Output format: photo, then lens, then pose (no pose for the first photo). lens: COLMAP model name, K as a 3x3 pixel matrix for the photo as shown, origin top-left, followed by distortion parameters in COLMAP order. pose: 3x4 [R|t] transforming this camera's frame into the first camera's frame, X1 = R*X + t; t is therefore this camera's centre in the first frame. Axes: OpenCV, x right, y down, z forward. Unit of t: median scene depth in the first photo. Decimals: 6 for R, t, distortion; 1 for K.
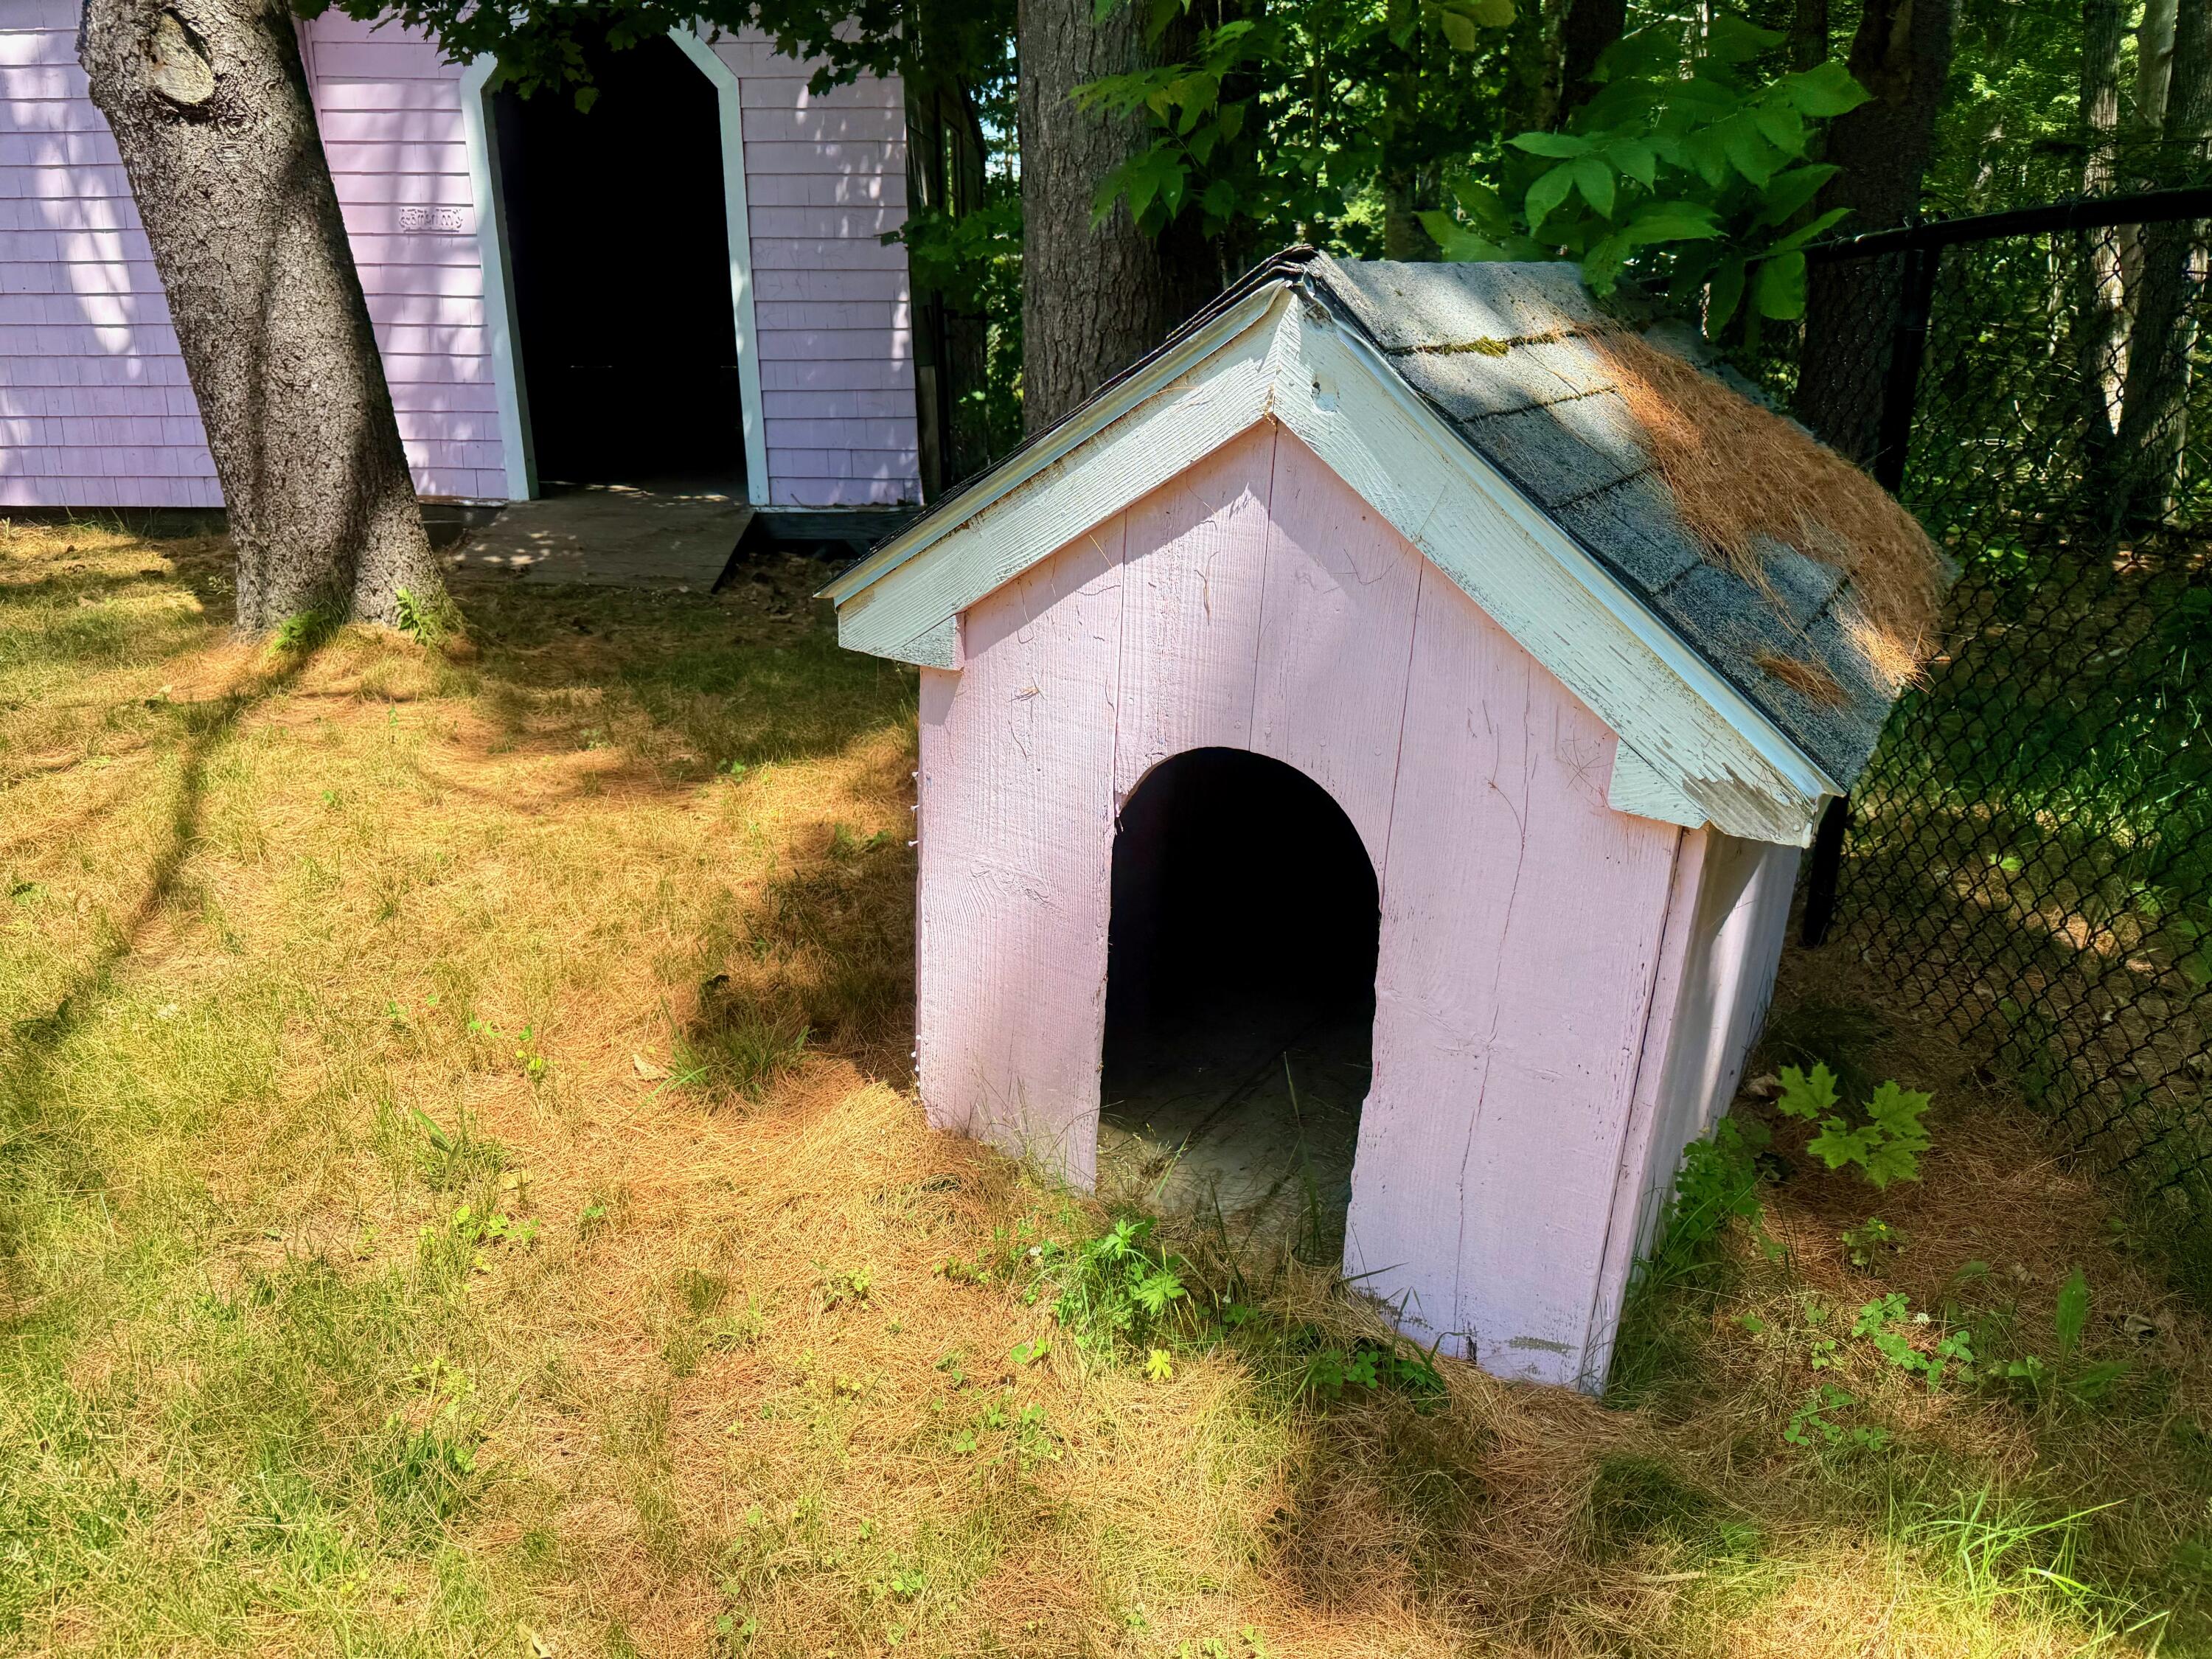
lens RADIAL K [[1545.3, 0, 1069.7], [0, 1545.3, 812.8], [0, 0, 1]] dist [0.078213, -0.102667]
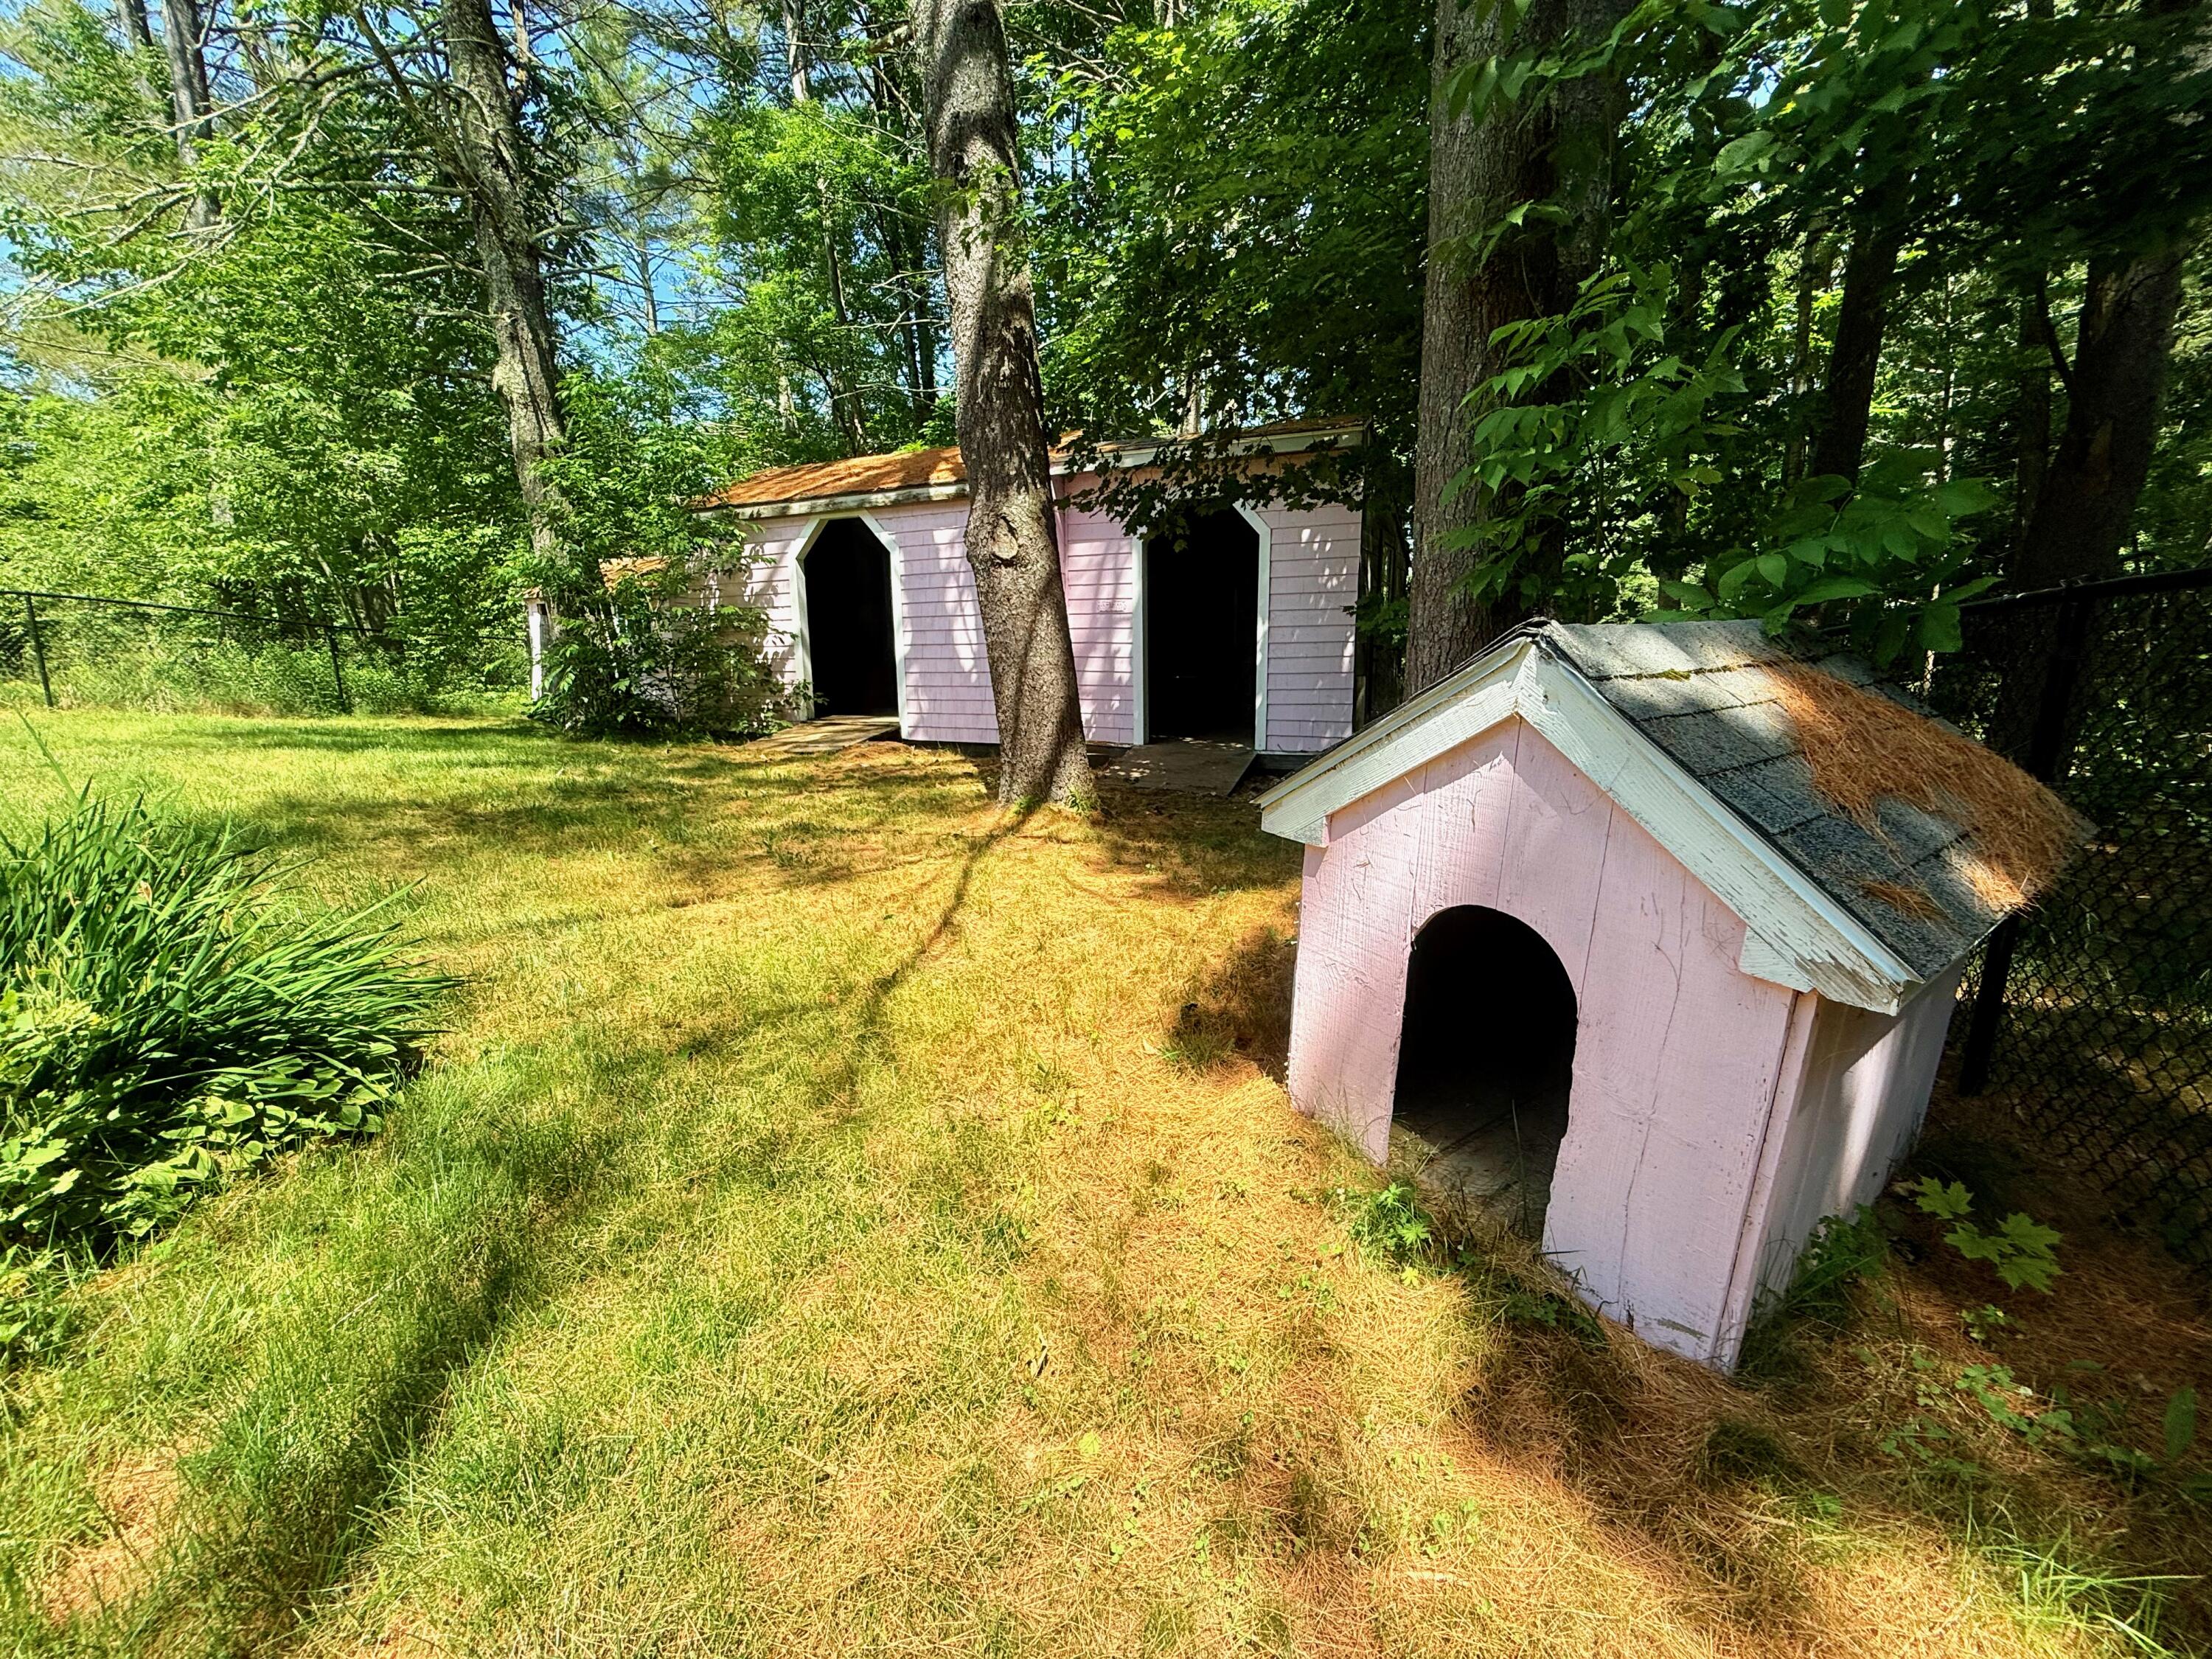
lens RADIAL K [[874.4, 0, 1106.0], [0, 874.4, 829.5], [0, 0, 1]] dist [0.012285, 0.000413]
pose [[0.927773, 0.067693, -0.366953, 0.058488], [-0.105344, 0.990920, -0.083545, -0.002415], [0.357965, 0.116167, 0.926480, -0.026329]]
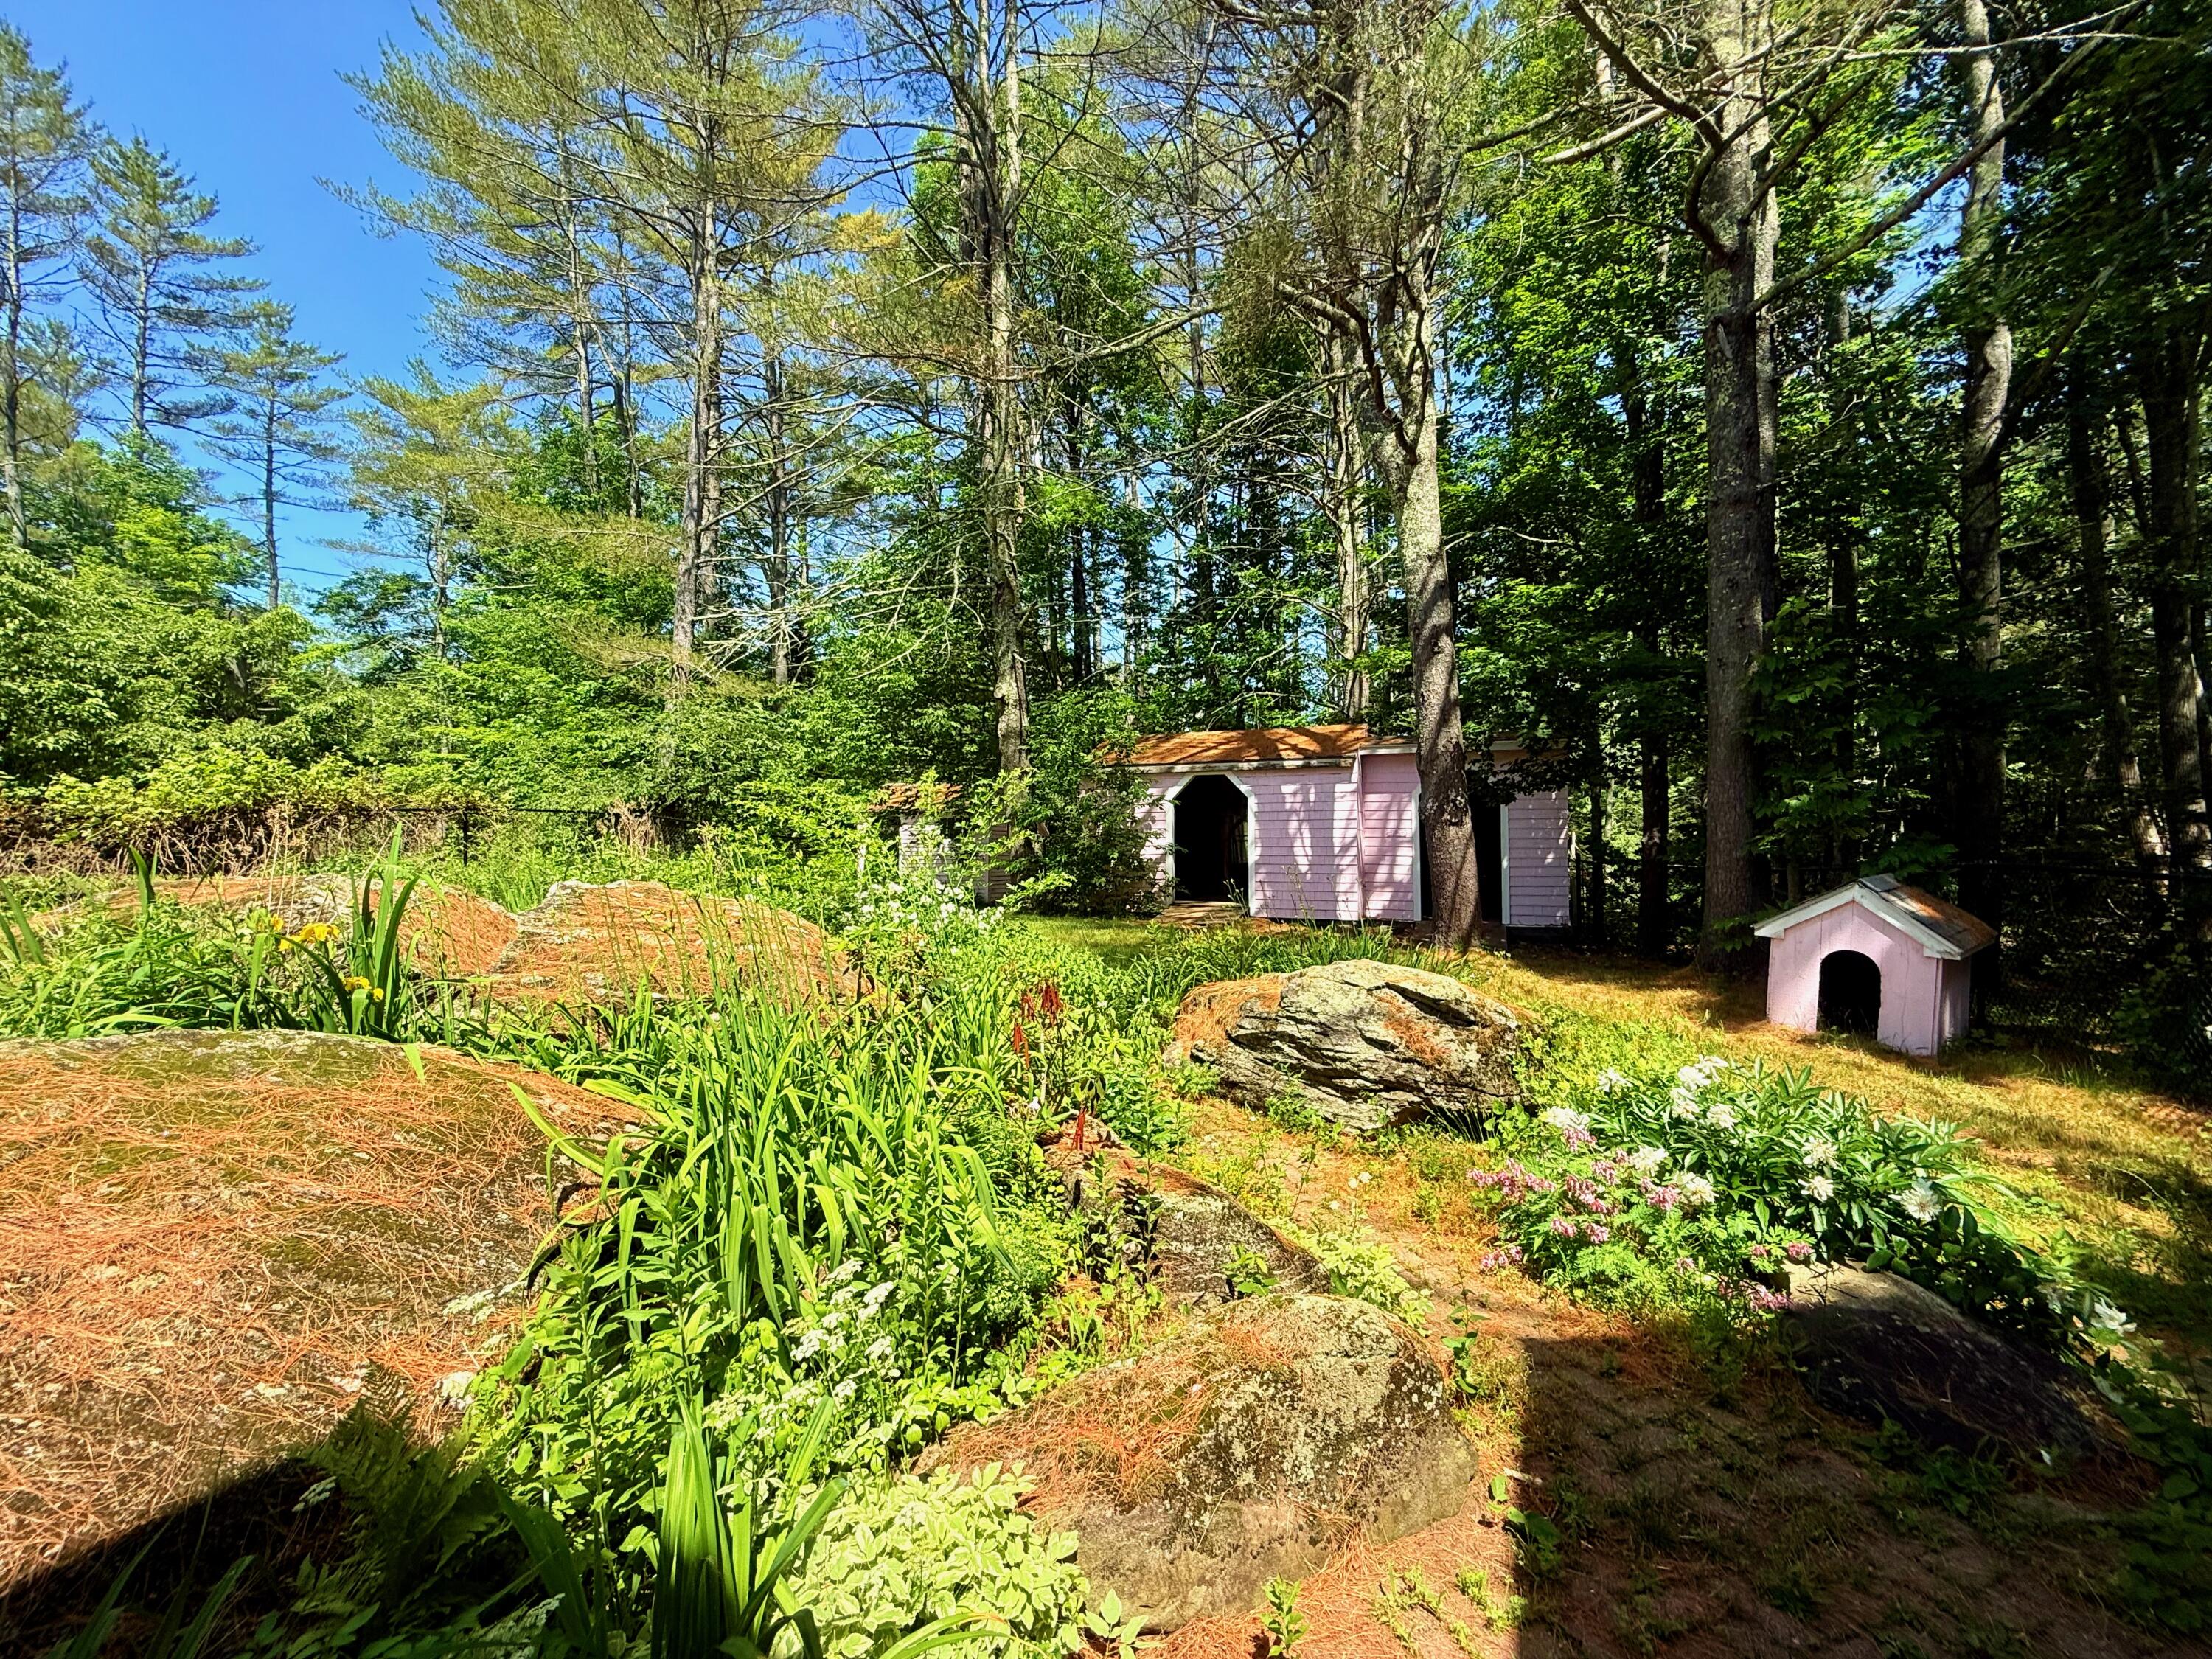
lens RADIAL K [[885.1, 0, 1100.7], [0, 885.1, 827.5], [0, 0, 1]] dist [0.001651, 0.000355]
pose [[0.939327, -0.001299, -0.343022, -1.342600], [-0.107245, 0.948751, -0.297272, 0.781796], [0.325828, 0.316023, 0.891047, -3.000249]]
